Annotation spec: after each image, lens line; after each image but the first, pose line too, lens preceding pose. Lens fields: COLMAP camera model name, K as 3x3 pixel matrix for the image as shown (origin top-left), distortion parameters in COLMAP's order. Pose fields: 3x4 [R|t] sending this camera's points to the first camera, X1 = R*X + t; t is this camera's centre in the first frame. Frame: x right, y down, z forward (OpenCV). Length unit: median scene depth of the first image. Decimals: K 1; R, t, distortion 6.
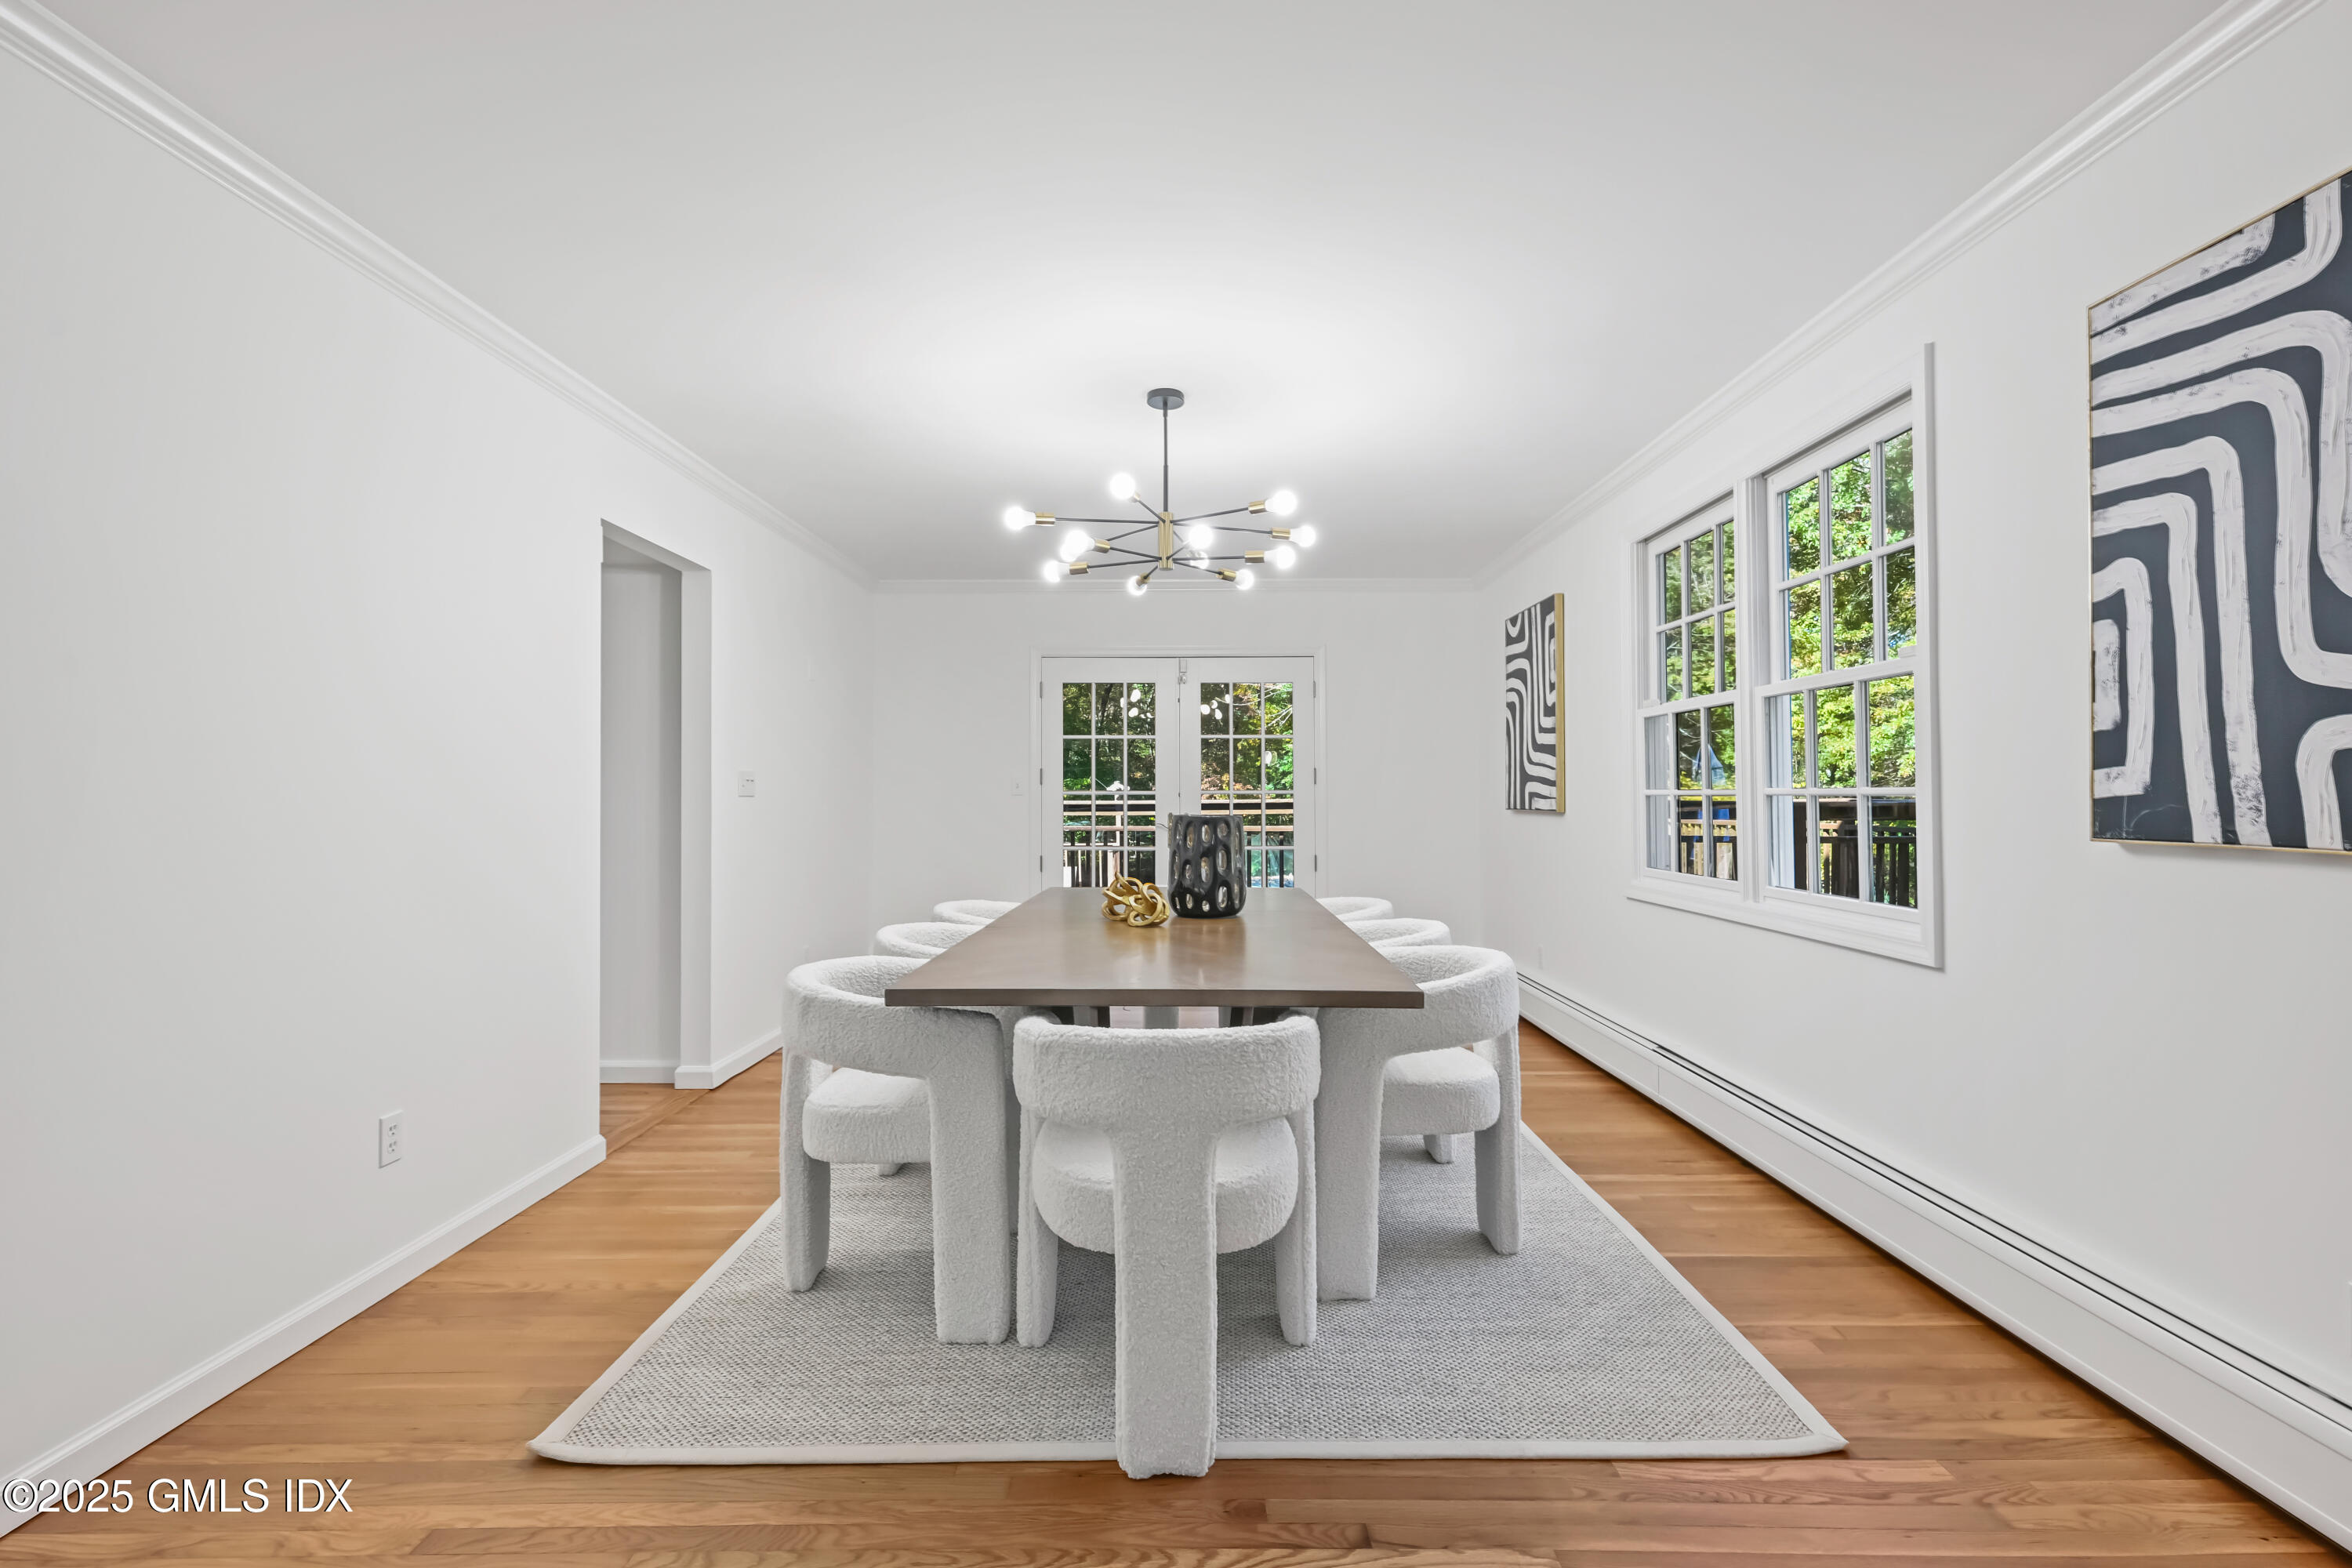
lens RADIAL K [[1061.0, 0, 1181.7], [0, 1061.0, 776.5], [0, 0, 1]] dist [-0.000328, -0.000124]
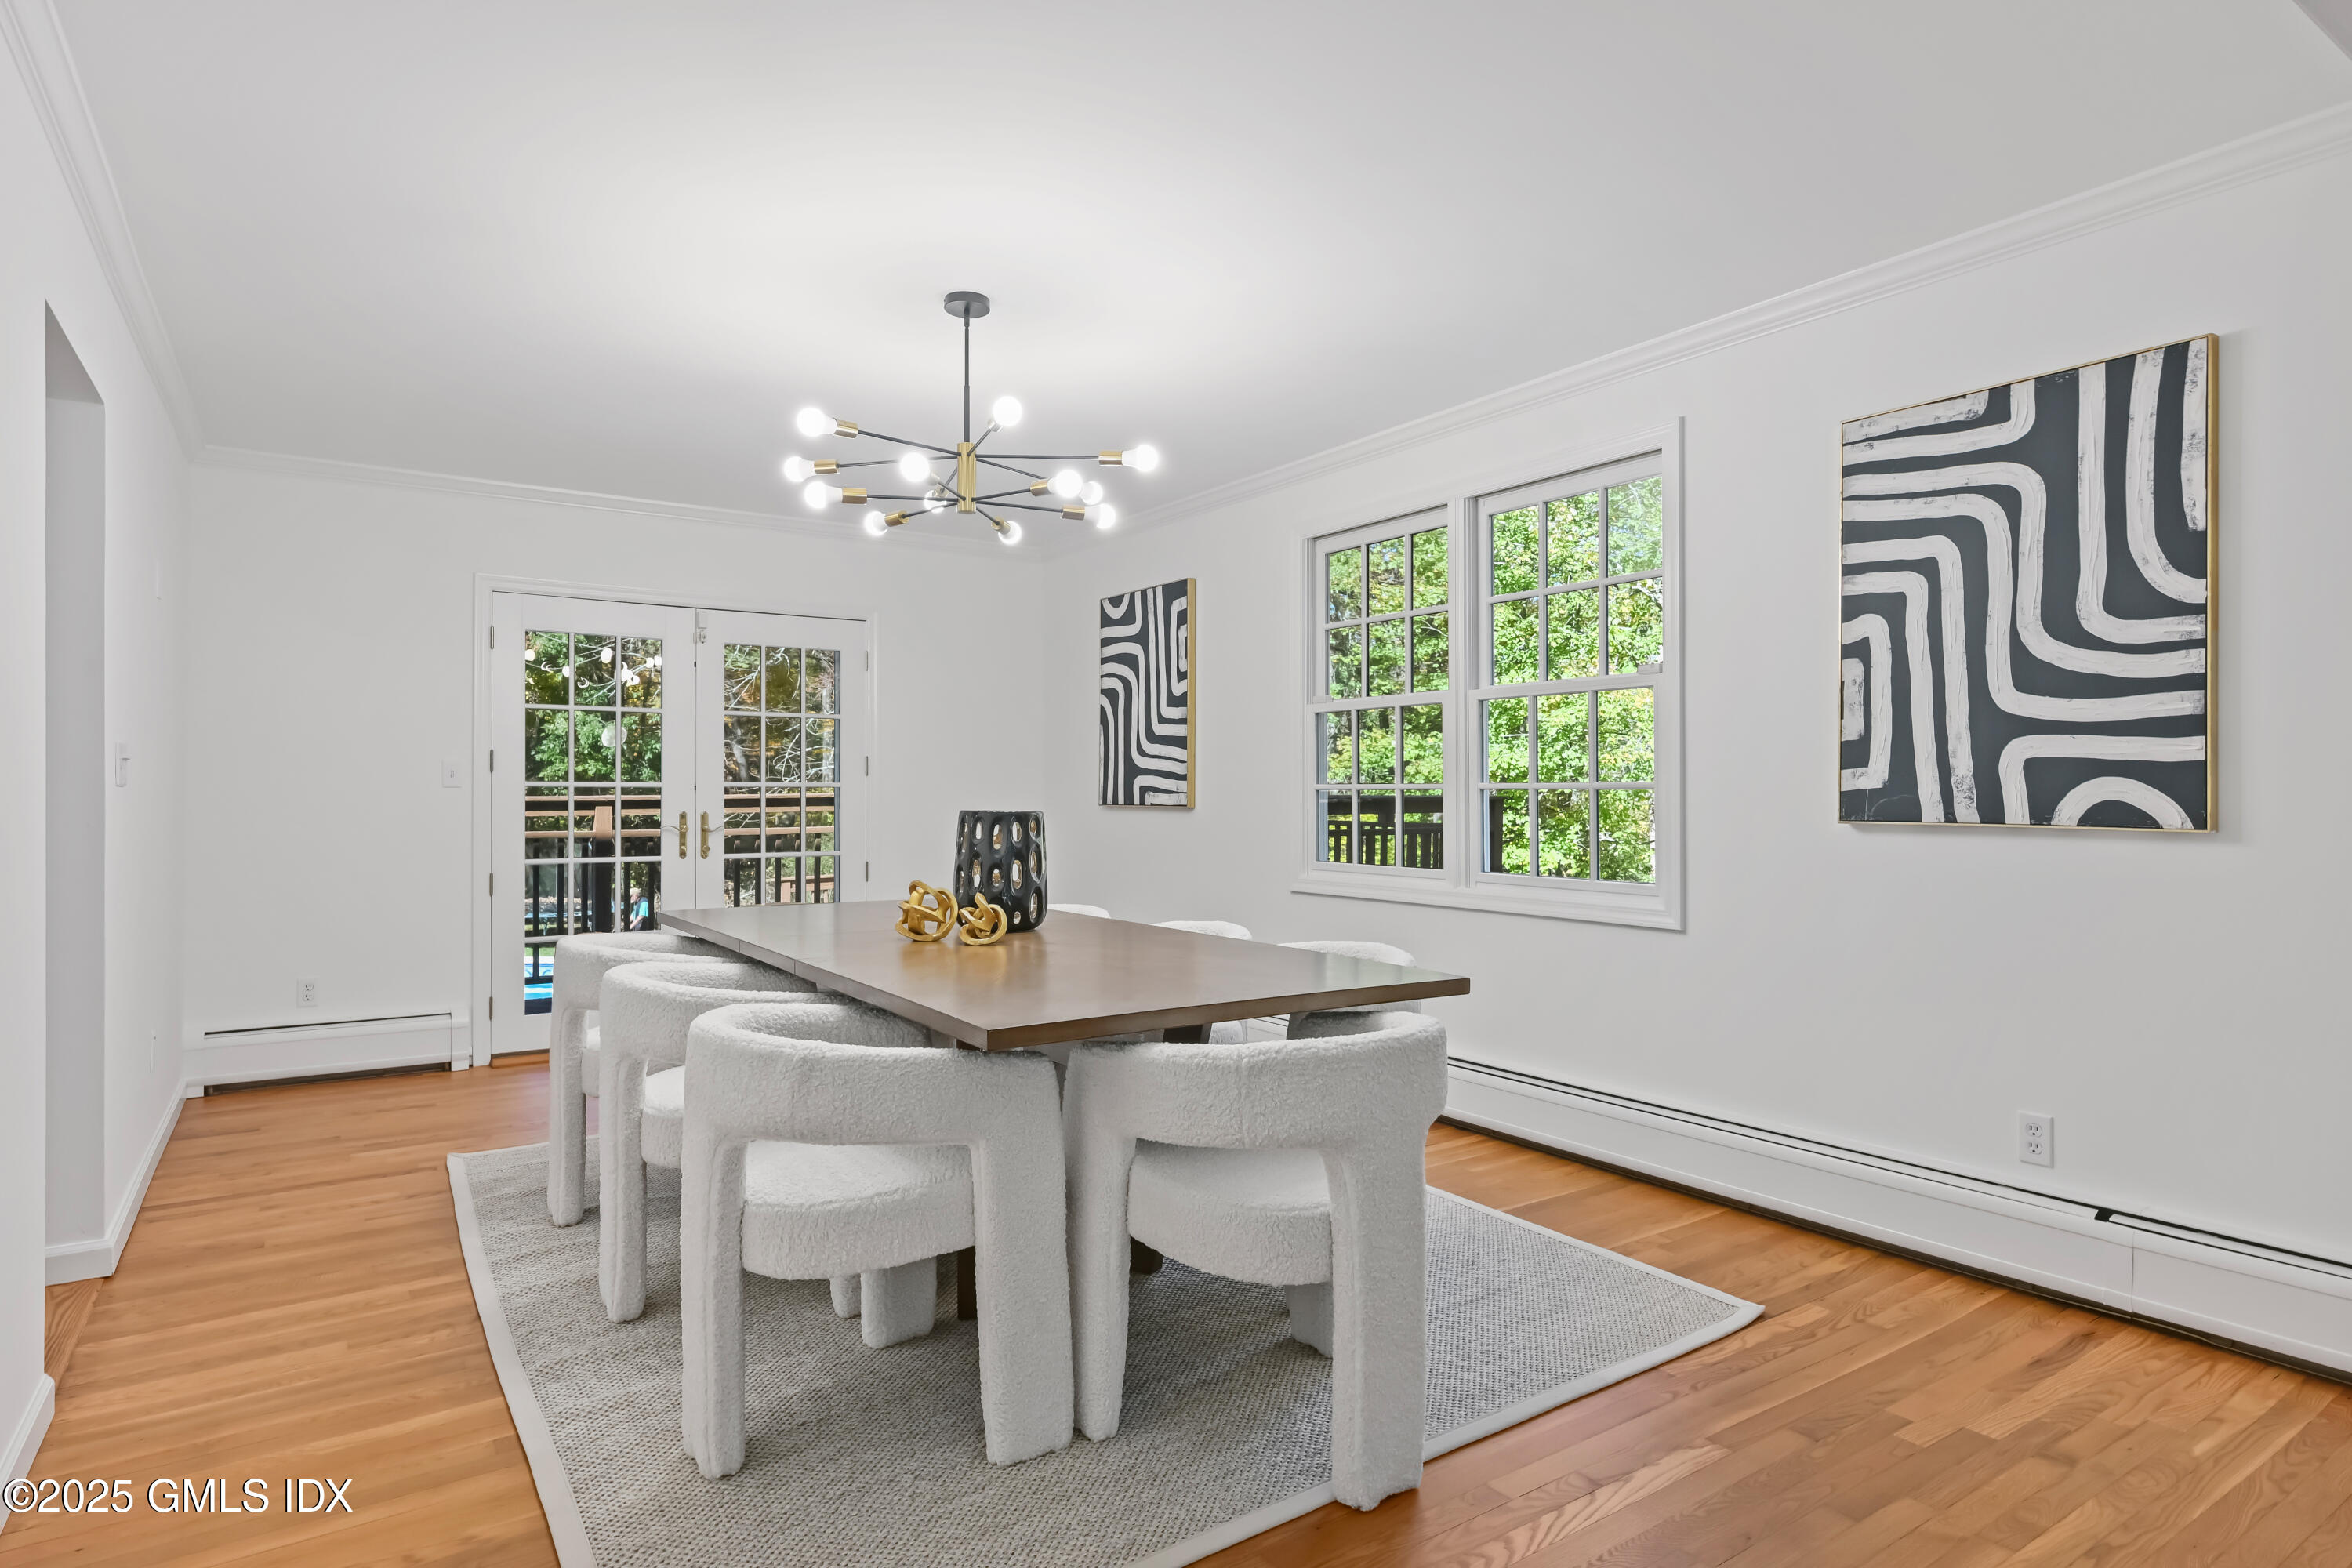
lens RADIAL K [[1266.2, 0, 1182.3], [0, 1266.2, 780.2], [0, 0, 1]] dist [-0.001134, 0.000564]
pose [[0.823304, 0.008568, 0.567536, -0.651220], [-0.013106, 0.999906, 0.003918, 0.010399], [-0.567450, -0.010664, 0.823339, 0.140805]]
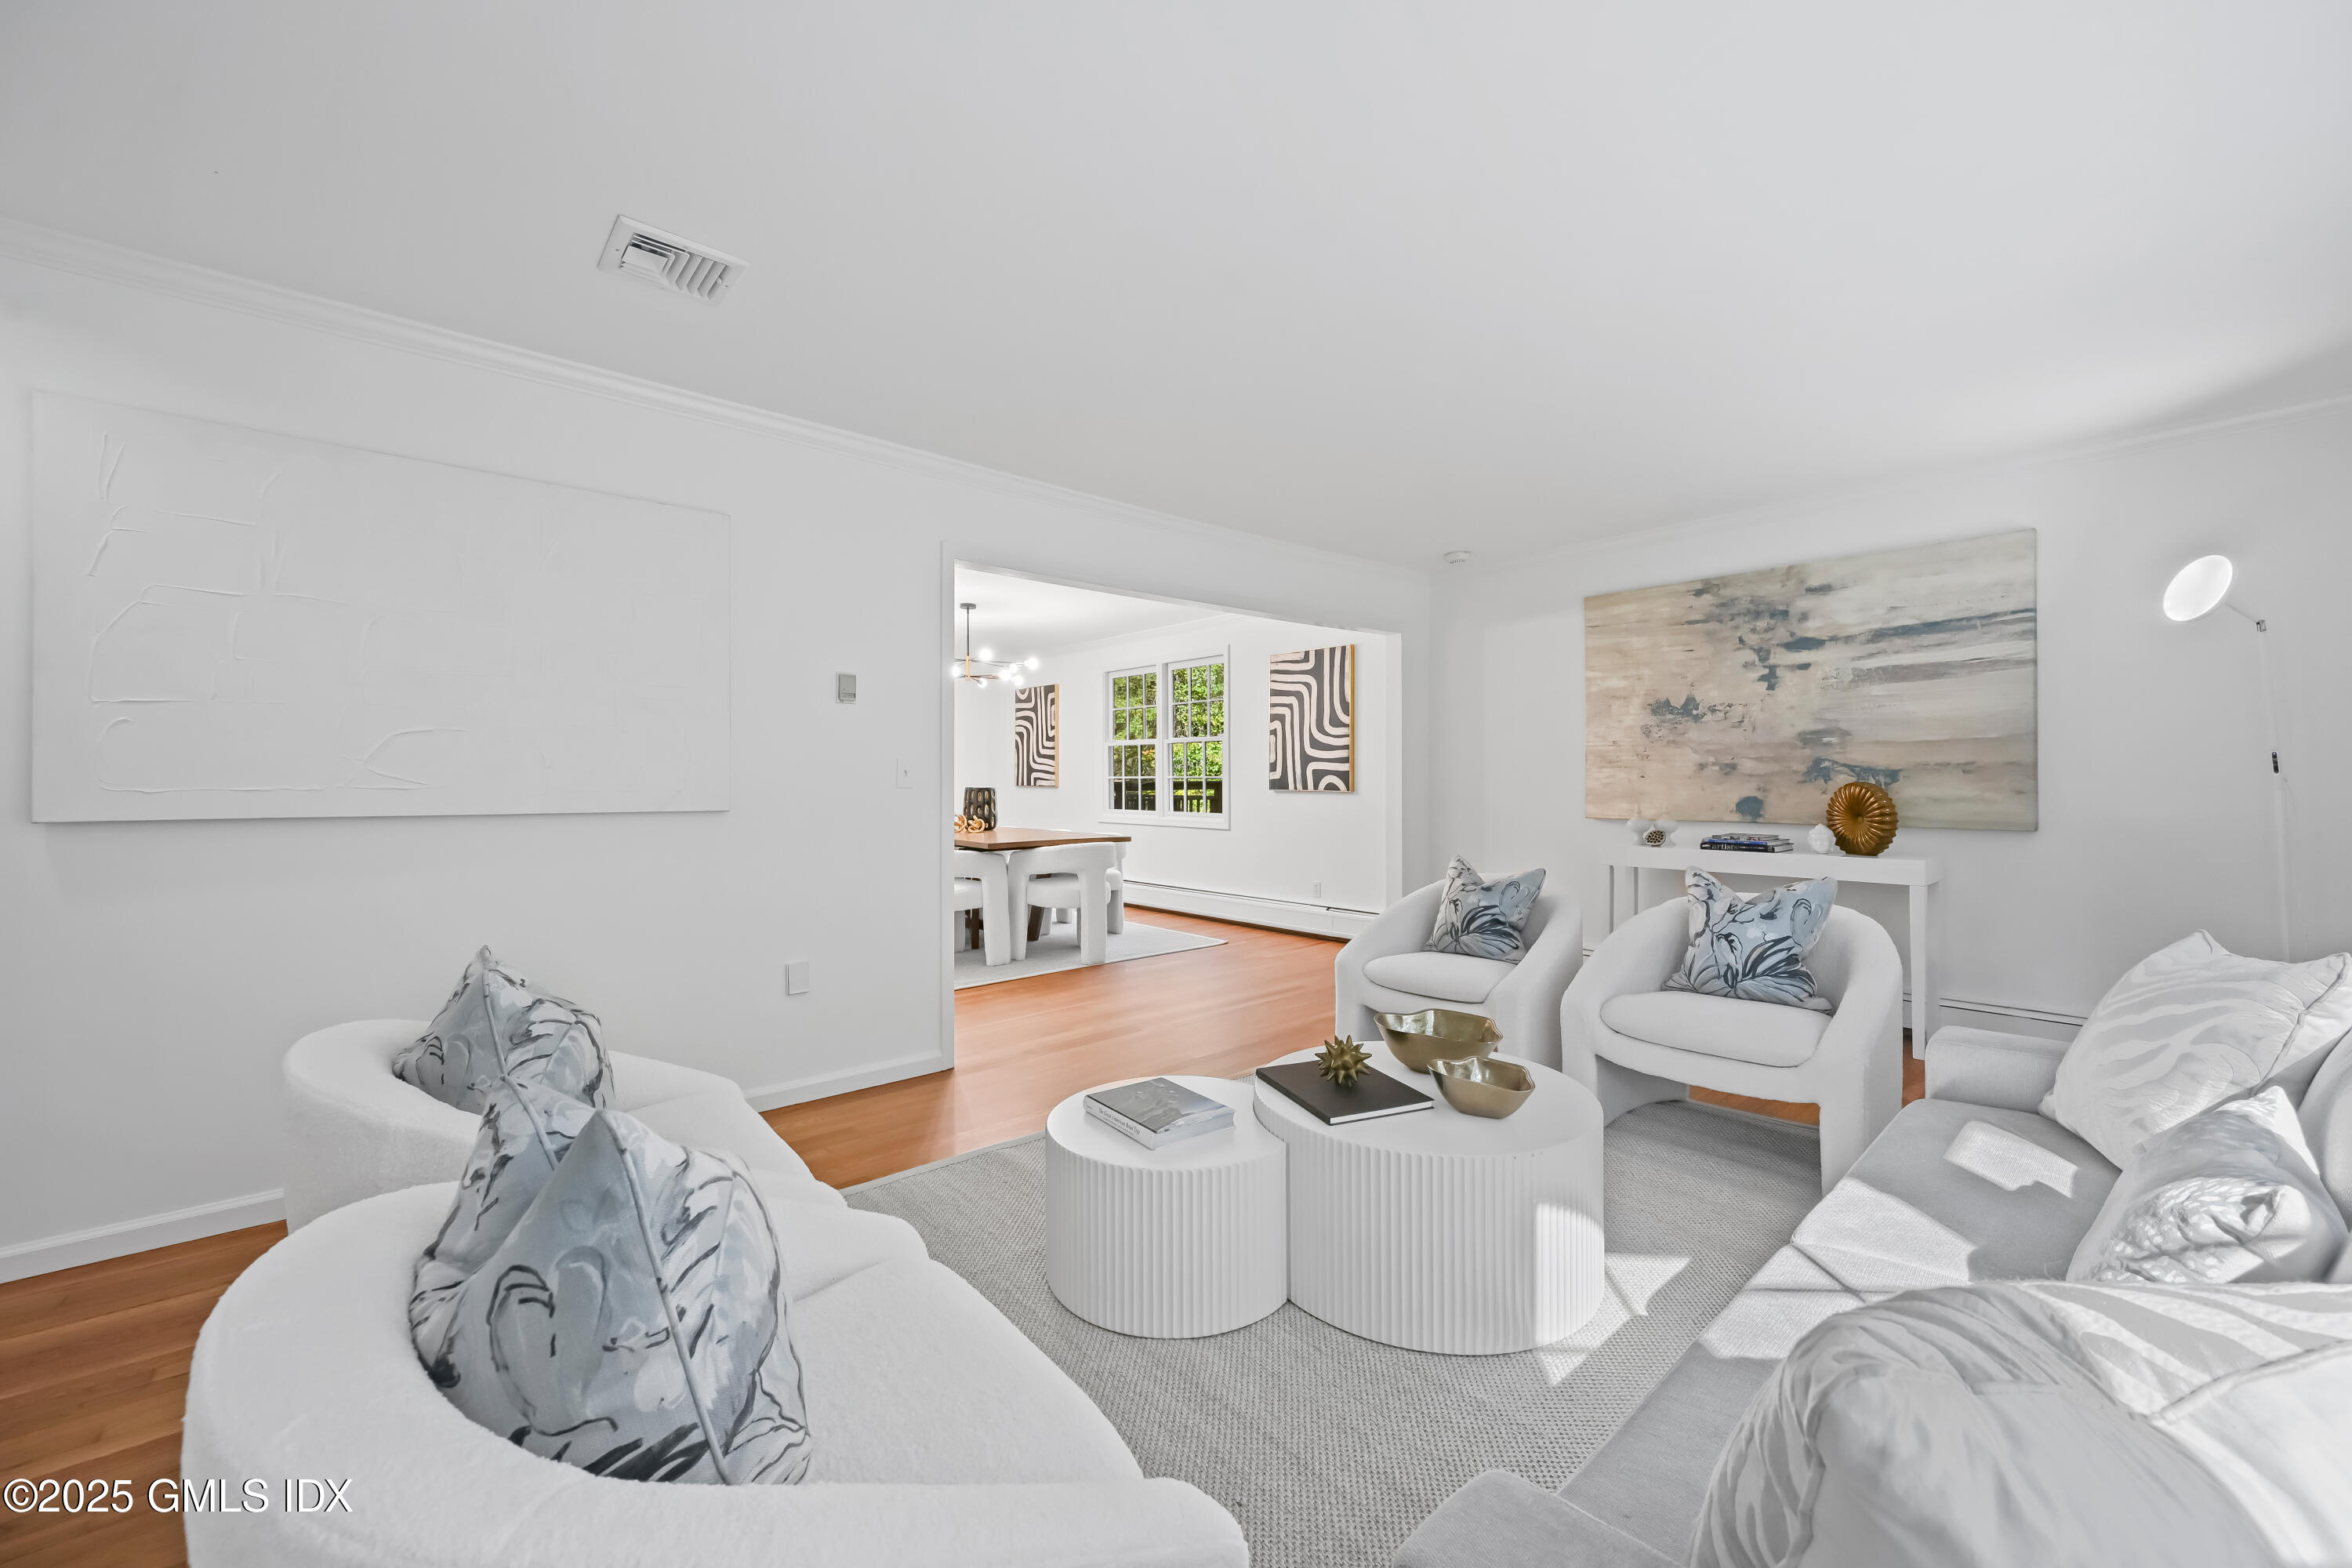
lens RADIAL K [[914.8, 0, 1178.3], [0, 914.8, 777.1], [0, 0, 1]] dist [-0.001132, -0.000649]
pose [[0.752578, 0.001886, 0.658500, -1.478440], [-0.012158, 0.999865, 0.011032, -0.019925], [-0.658391, -0.016308, 0.752500, -1.209812]]
